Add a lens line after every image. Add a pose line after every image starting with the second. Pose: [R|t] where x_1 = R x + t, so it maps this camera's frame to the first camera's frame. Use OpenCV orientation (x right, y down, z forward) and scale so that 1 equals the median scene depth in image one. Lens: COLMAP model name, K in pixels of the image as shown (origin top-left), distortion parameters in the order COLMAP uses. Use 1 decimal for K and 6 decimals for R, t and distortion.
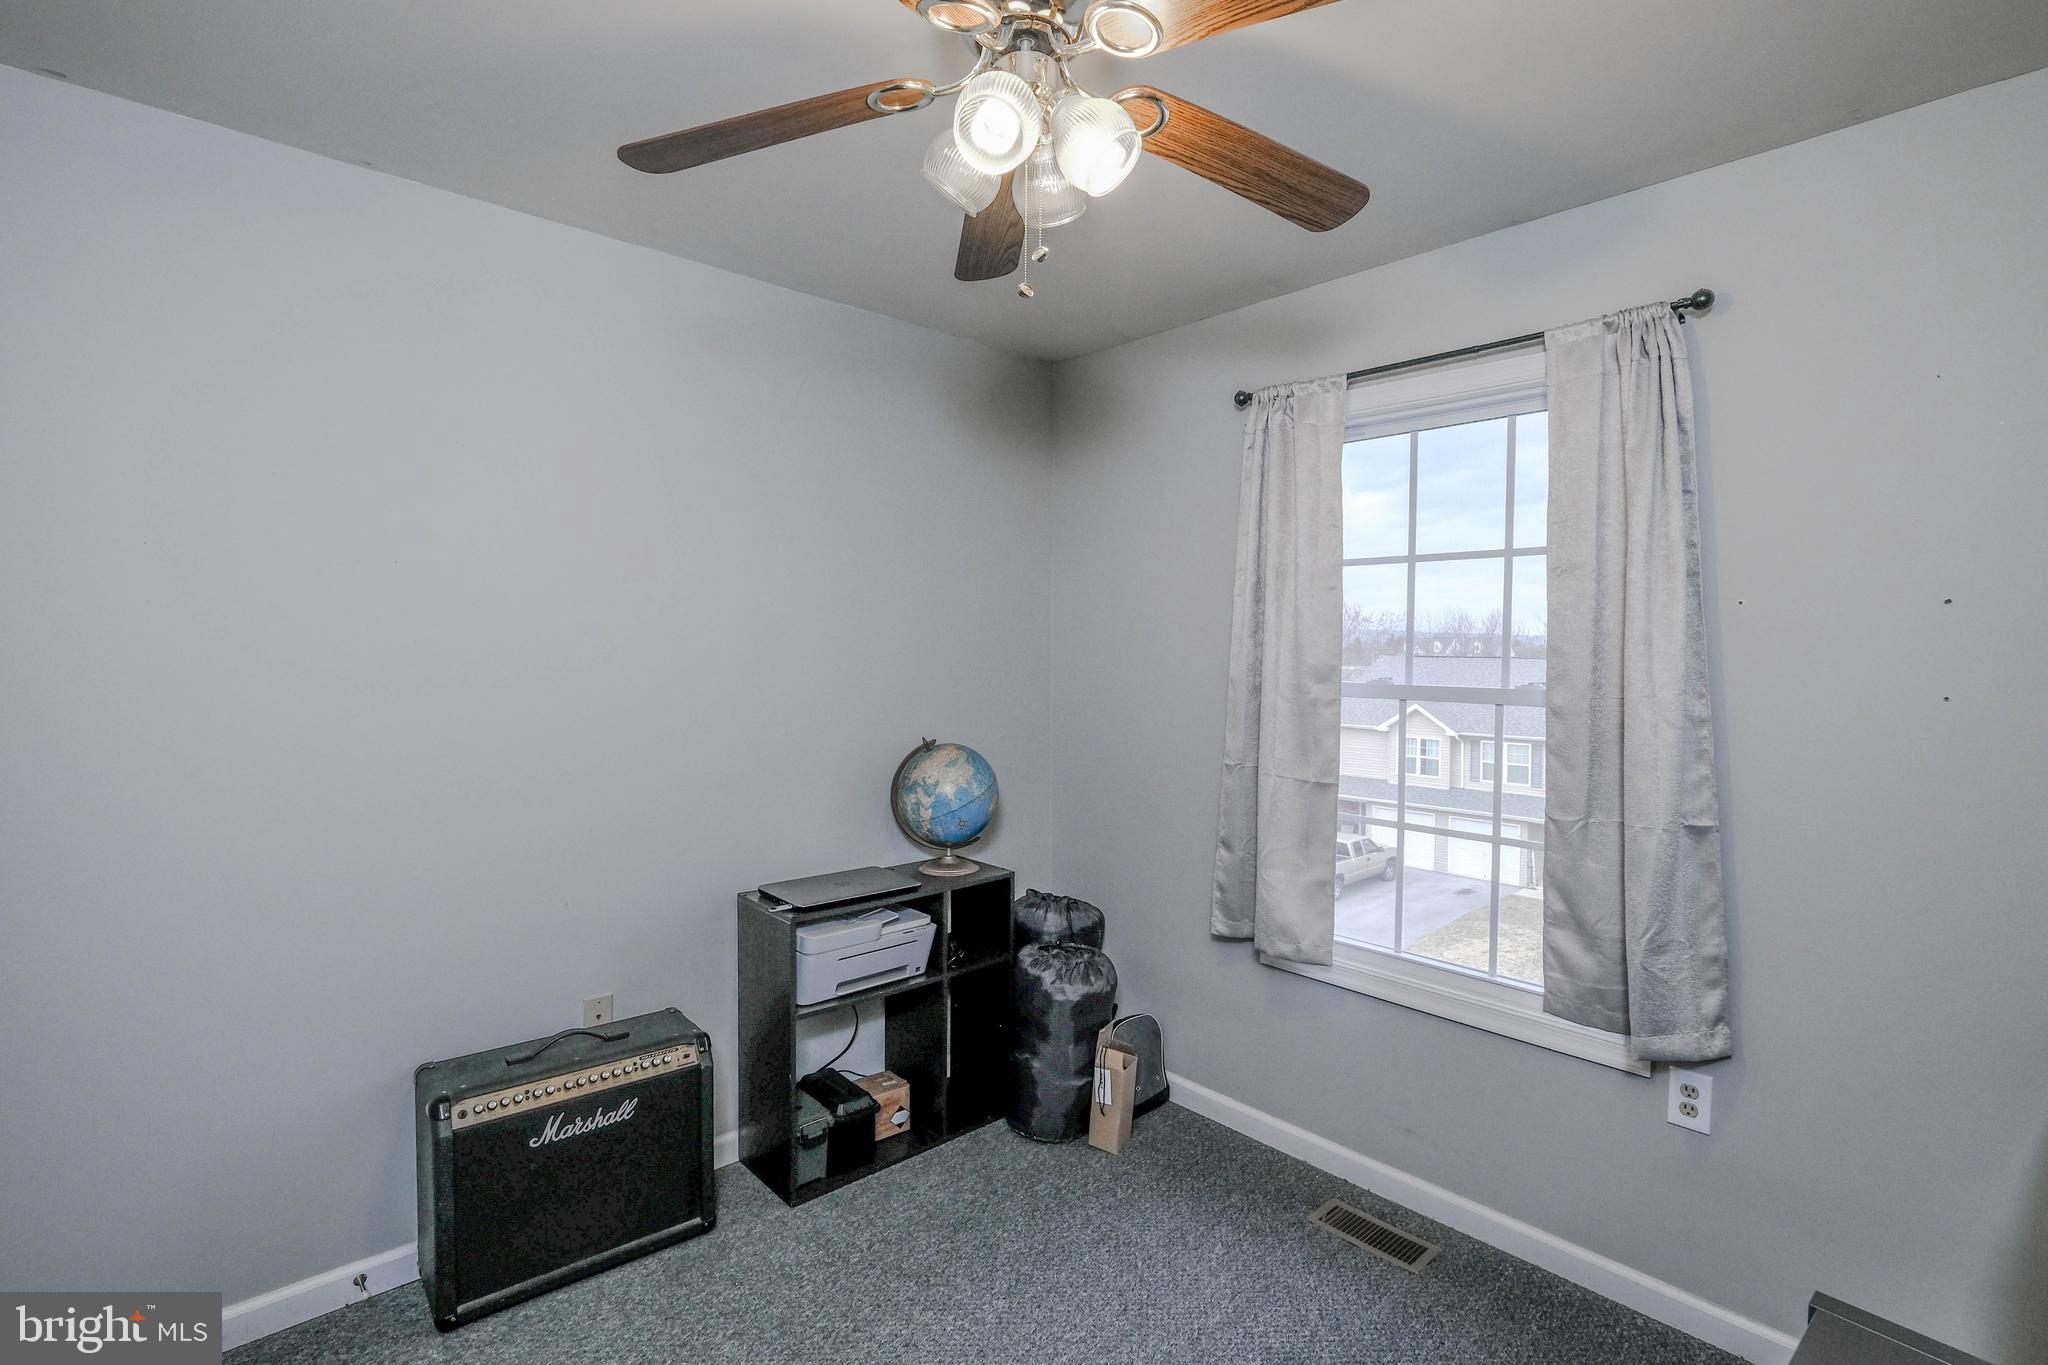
lens RADIAL K [[941.0, 0, 1014.2], [0, 941.0, 682.0], [0, 0, 1]] dist [-0.002821, -0.001561]
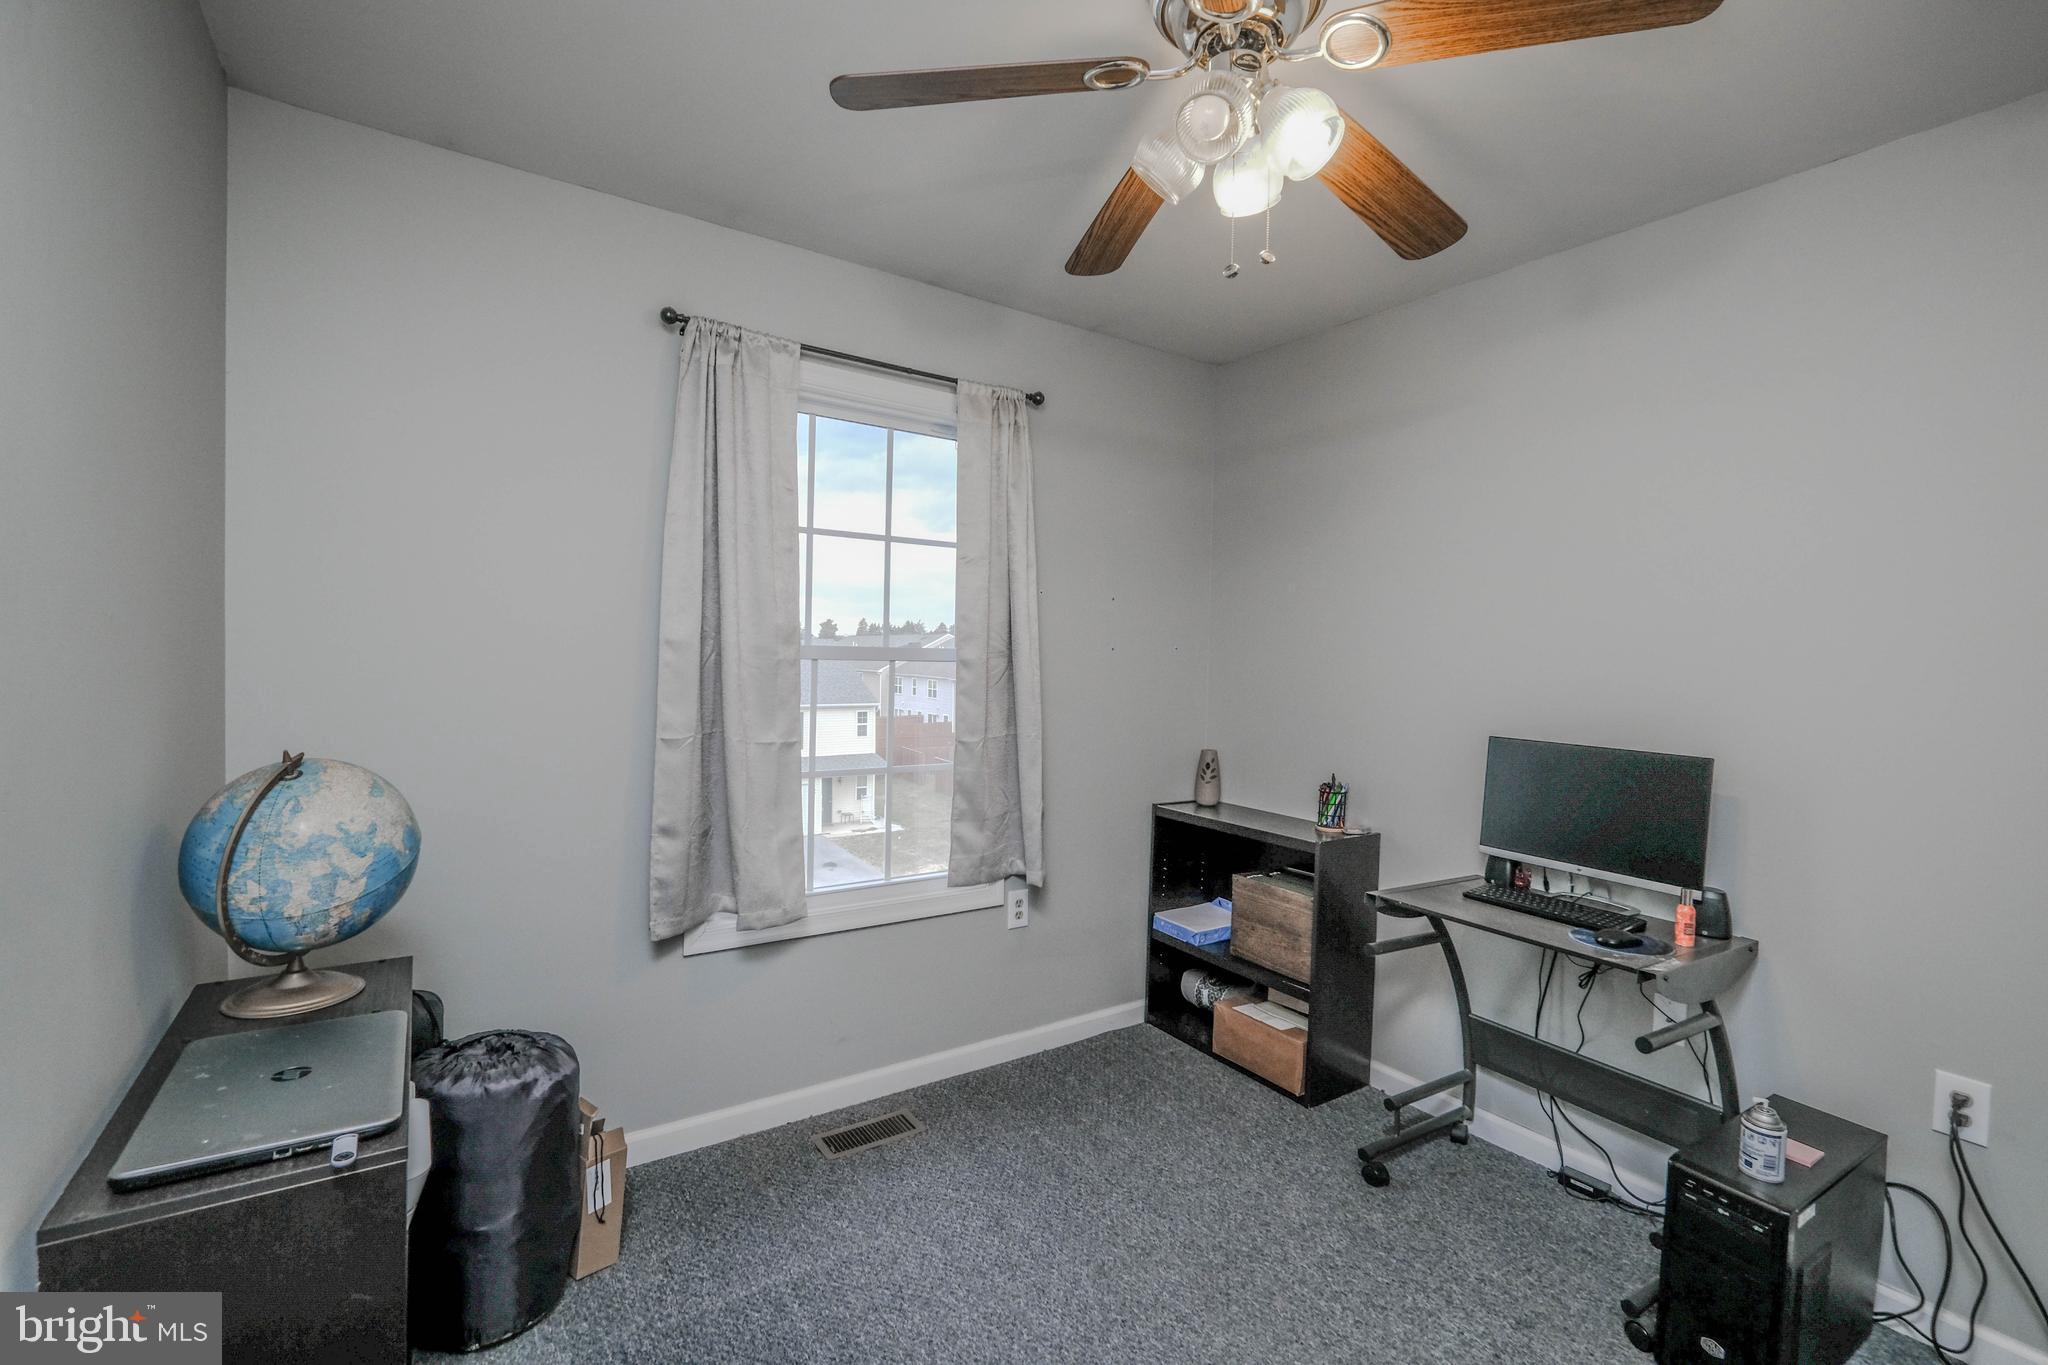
lens RADIAL K [[941.0, 0, 1019.1], [0, 941.0, 684.6], [0, 0, 1]] dist [-0.002821, -0.001561]
pose [[0.121072, -0.037197, 0.991947, -0.657352], [0.014955, 0.999253, 0.035645, 0.012579], [-0.992531, 0.010519, 0.121538, 0.643840]]
